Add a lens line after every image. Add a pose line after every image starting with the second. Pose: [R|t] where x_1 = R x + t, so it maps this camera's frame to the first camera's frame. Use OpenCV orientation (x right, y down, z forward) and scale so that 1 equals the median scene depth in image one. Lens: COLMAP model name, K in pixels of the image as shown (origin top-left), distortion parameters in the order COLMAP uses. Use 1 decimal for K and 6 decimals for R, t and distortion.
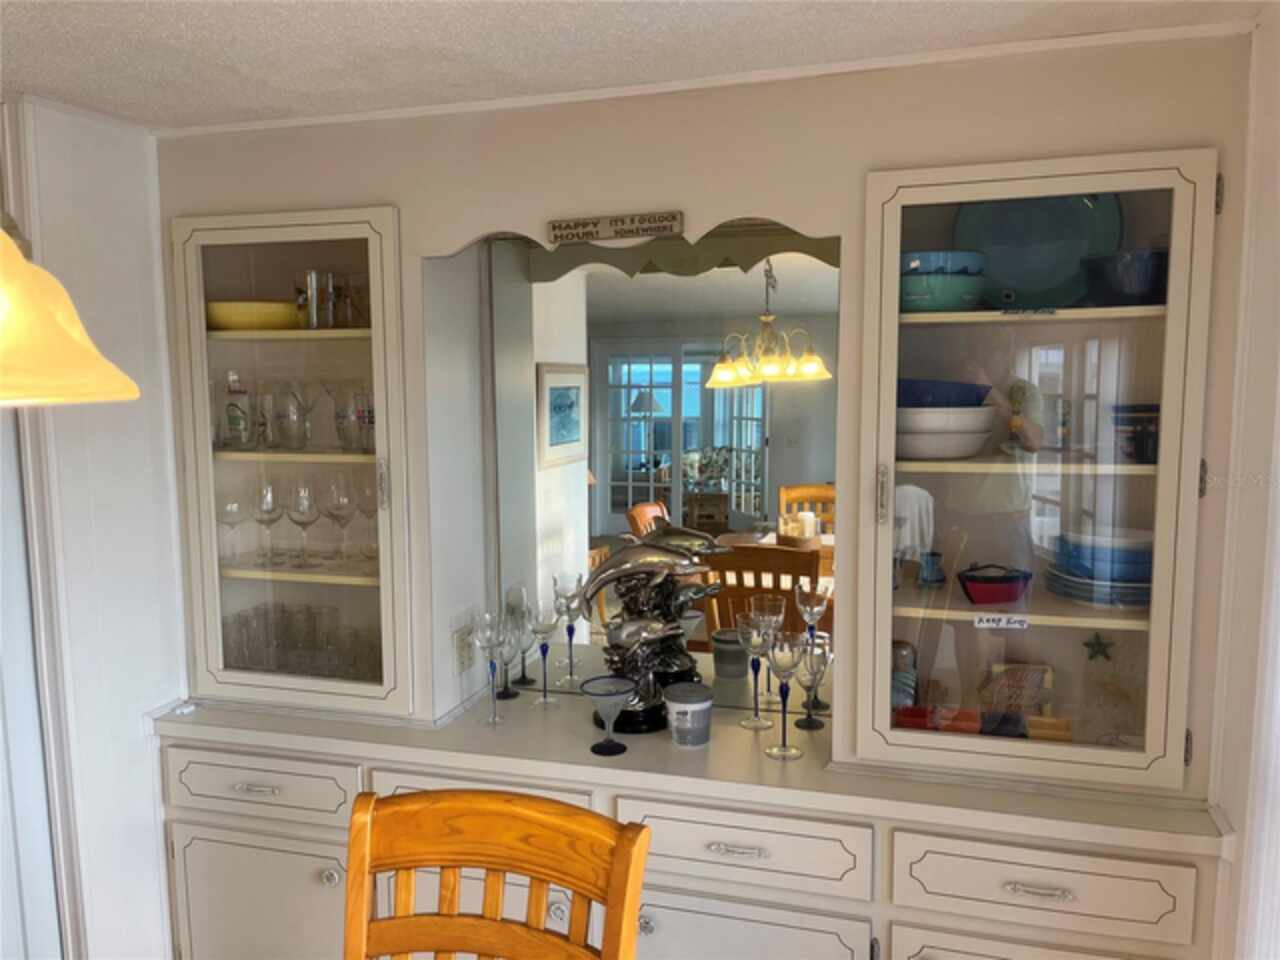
lens RADIAL K [[969.1, 0, 622.6], [0, 969.1, 483.3], [0, 0, 1]] dist [0.069391, -0.103686]
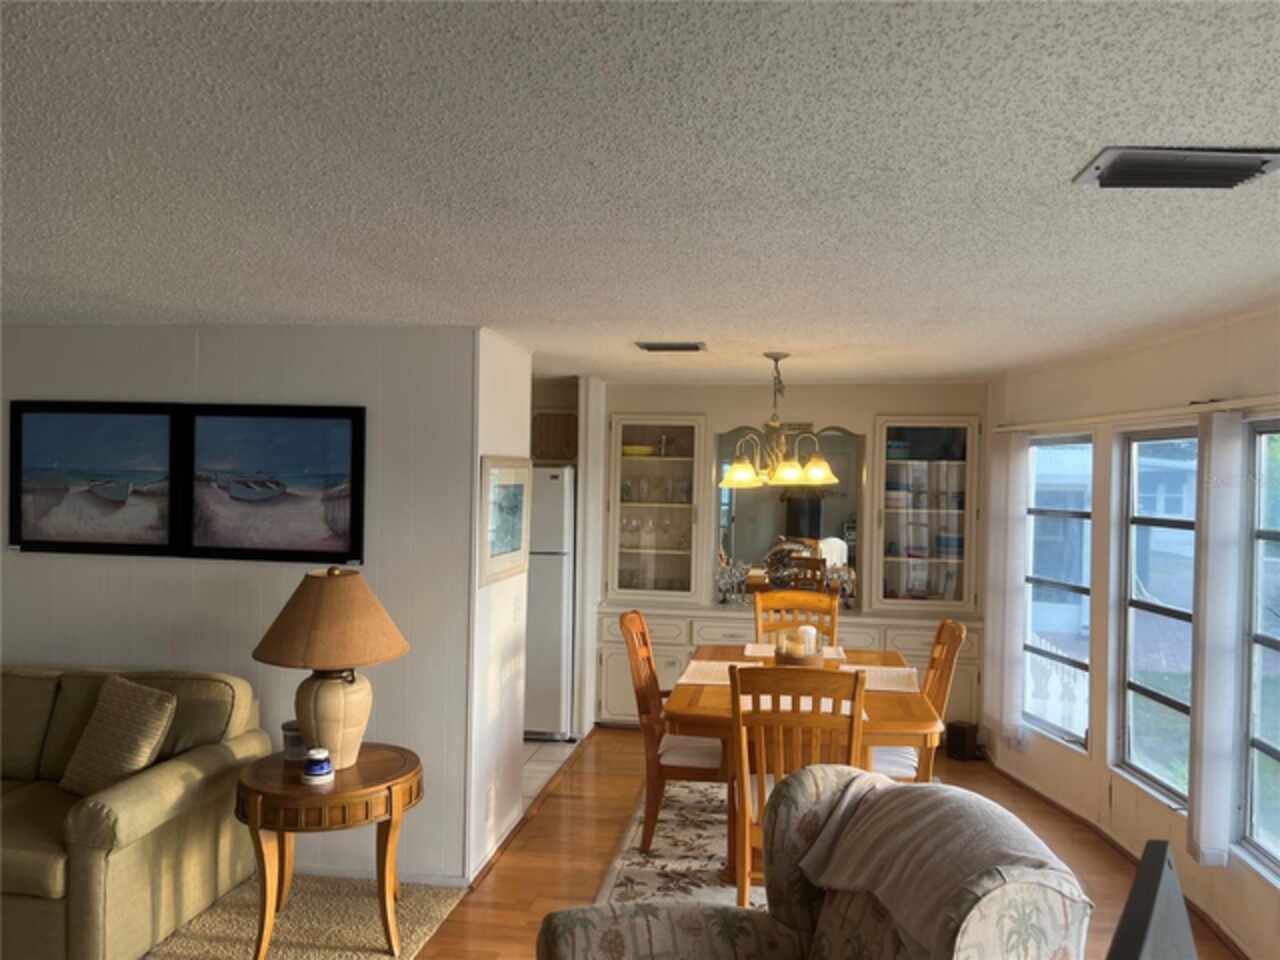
lens RADIAL K [[973.7, 0, 646.5], [0, 973.7, 473.0], [0, 0, 1]] dist [0.072295, -0.098293]
pose [[0.988176, 0.025225, 0.151231, -0.777731], [-0.009458, 0.994523, -0.104085, 0.162399], [-0.153029, 0.101424, 0.983003, -1.601872]]
